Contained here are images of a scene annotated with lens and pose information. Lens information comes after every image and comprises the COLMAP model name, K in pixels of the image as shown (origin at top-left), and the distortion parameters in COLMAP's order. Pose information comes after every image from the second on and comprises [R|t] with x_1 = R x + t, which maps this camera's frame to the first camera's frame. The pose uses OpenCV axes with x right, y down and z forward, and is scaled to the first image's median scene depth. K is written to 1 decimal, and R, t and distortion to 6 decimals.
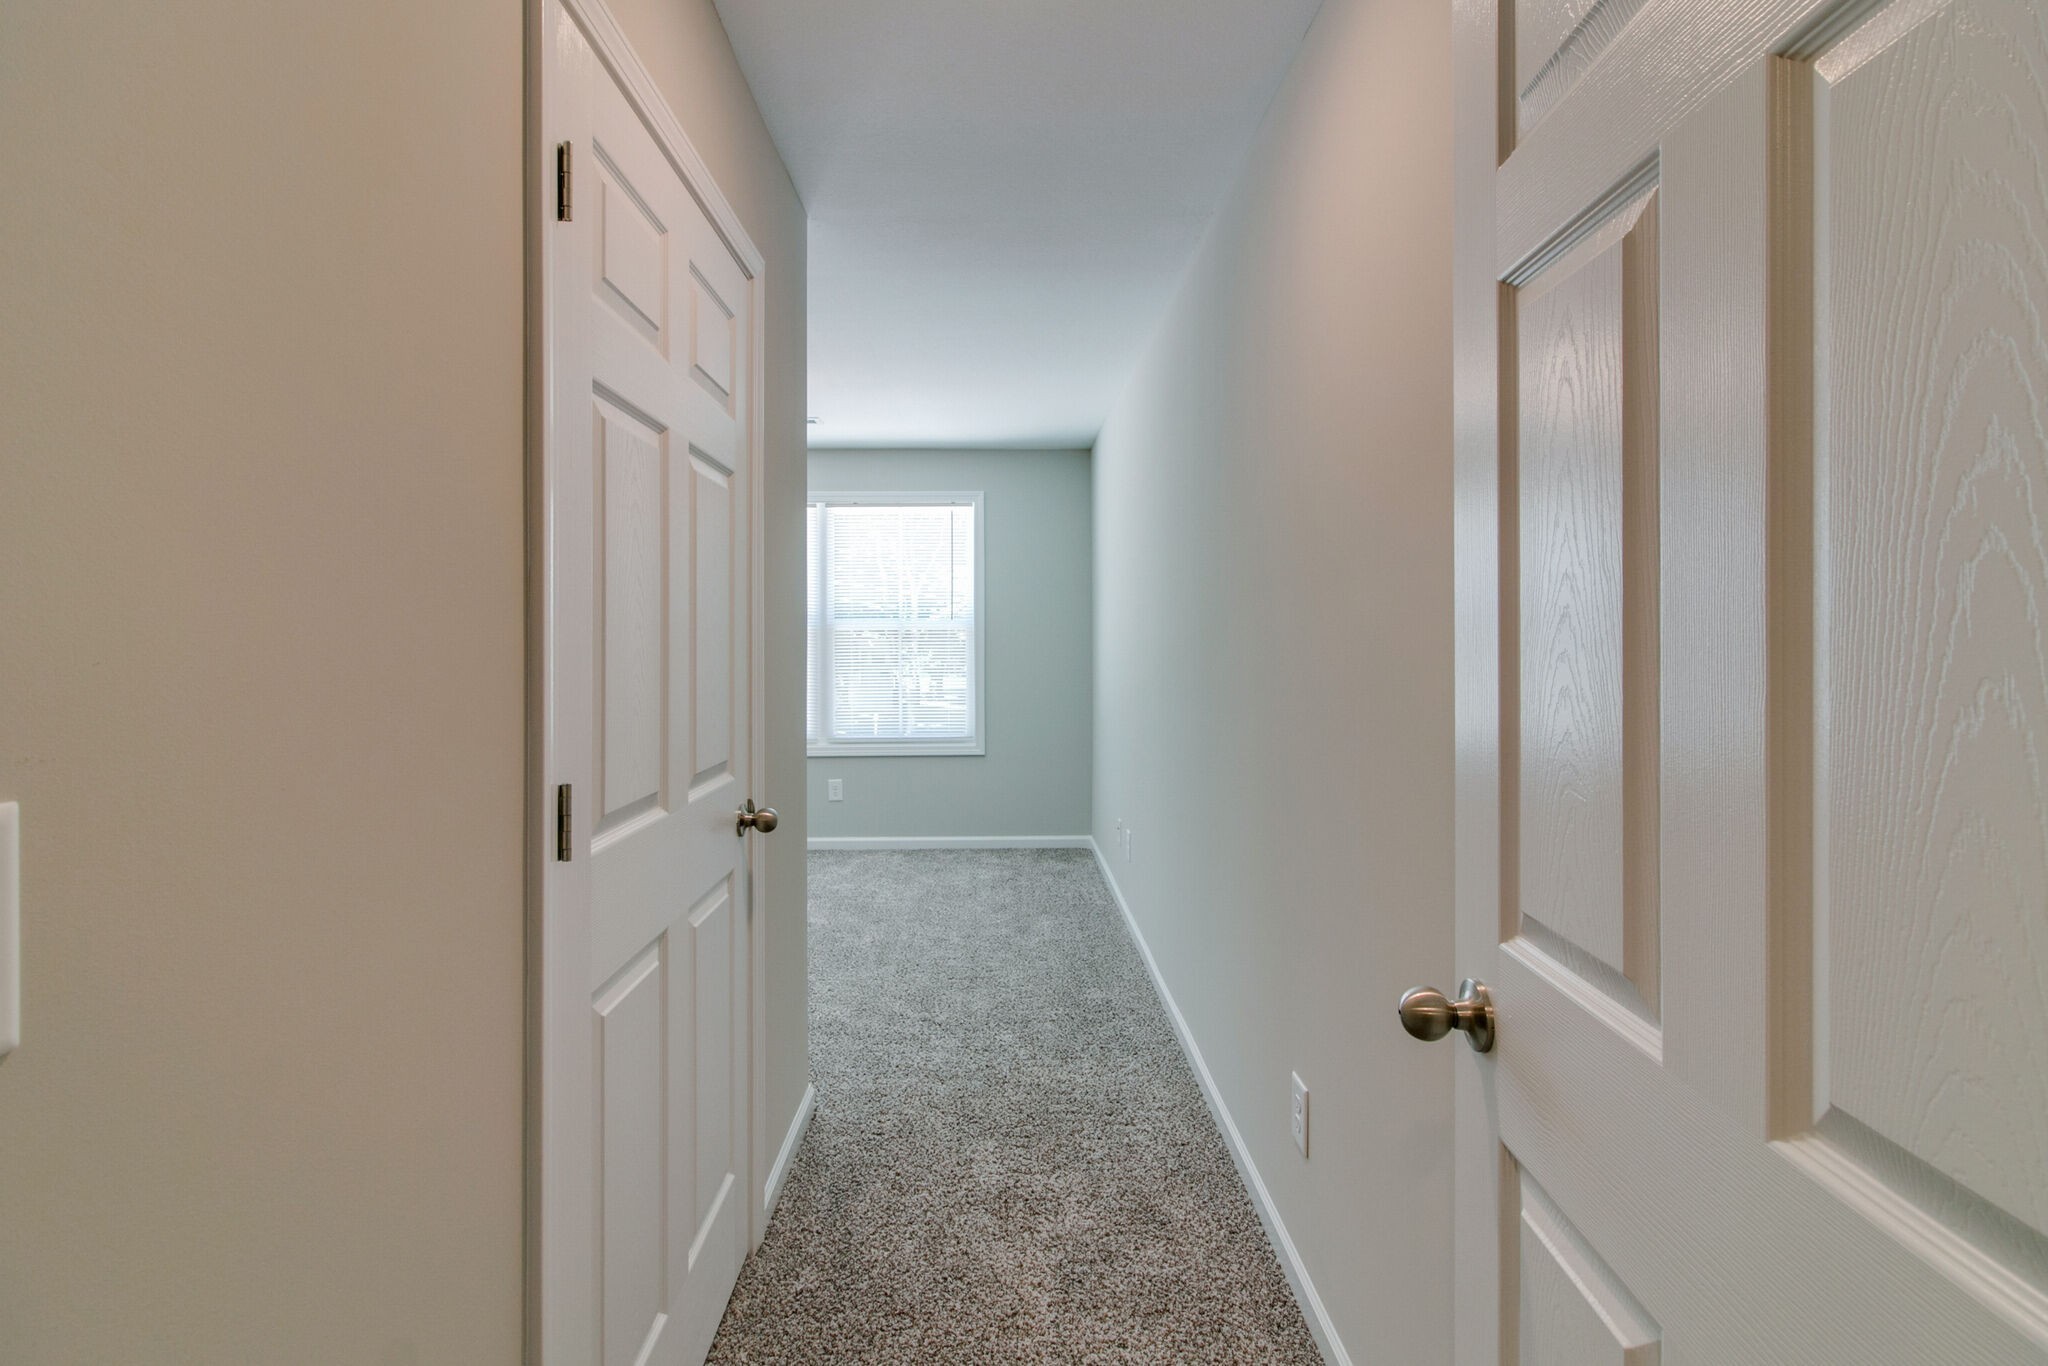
lens RADIAL K [[940.5, 0, 1027.7], [0, 940.5, 660.3], [0, 0, 1]] dist [-0.002882, -0.000441]
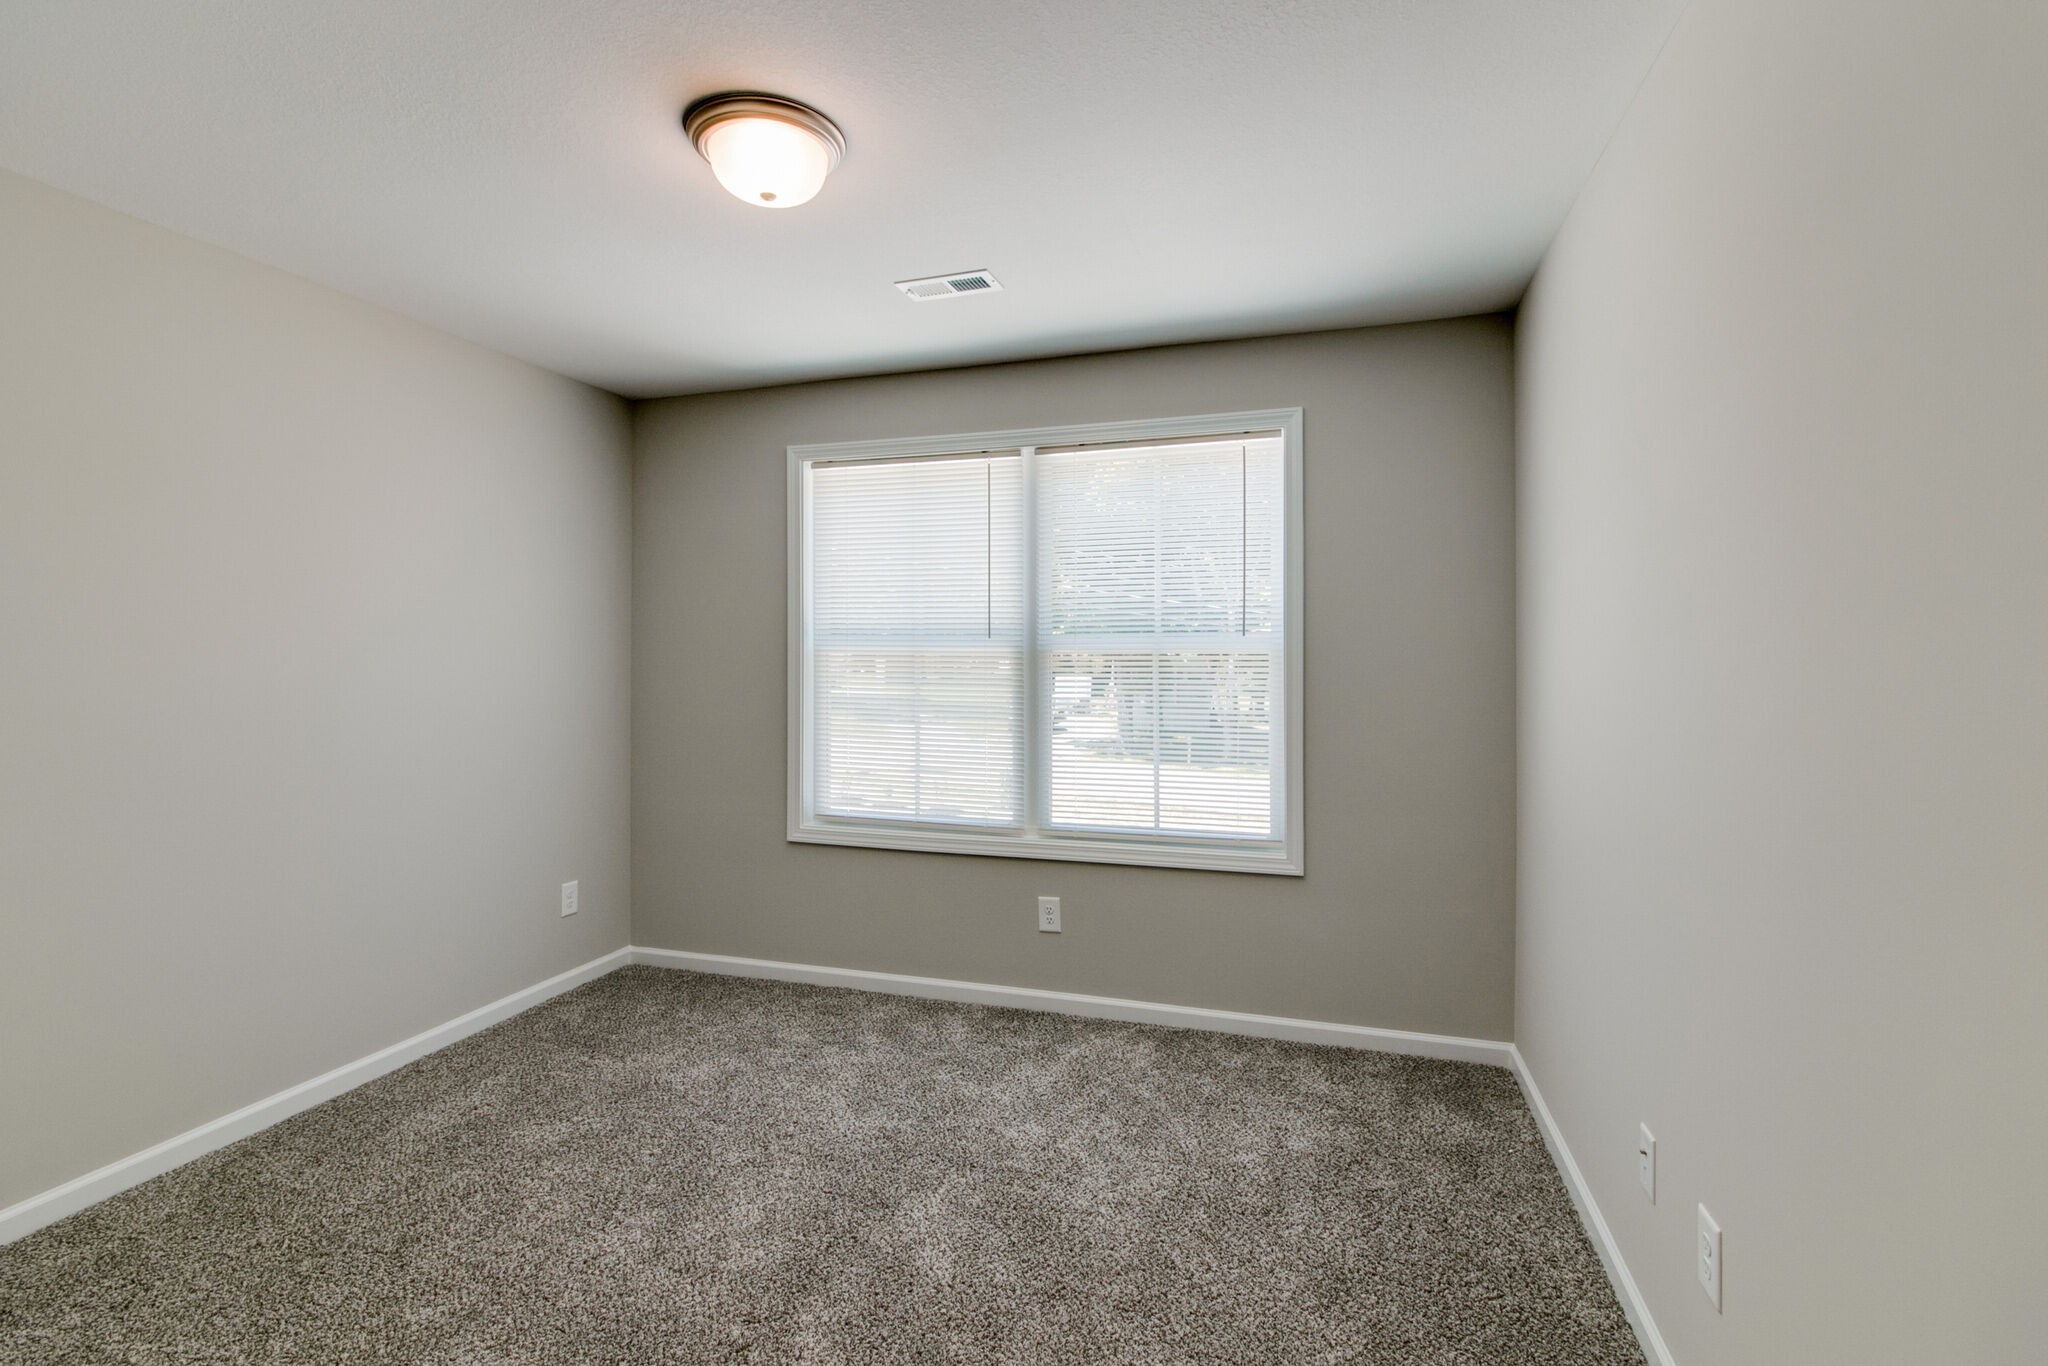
lens RADIAL K [[940.5, 0, 1027.7], [0, 940.5, 660.3], [0, 0, 1]] dist [-0.002882, -0.000441]
pose [[0.944084, 0.003053, -0.329690, -0.016455], [-0.013344, 0.999492, -0.028955, -0.009817], [0.329434, 0.031736, 0.943645, 0.416123]]
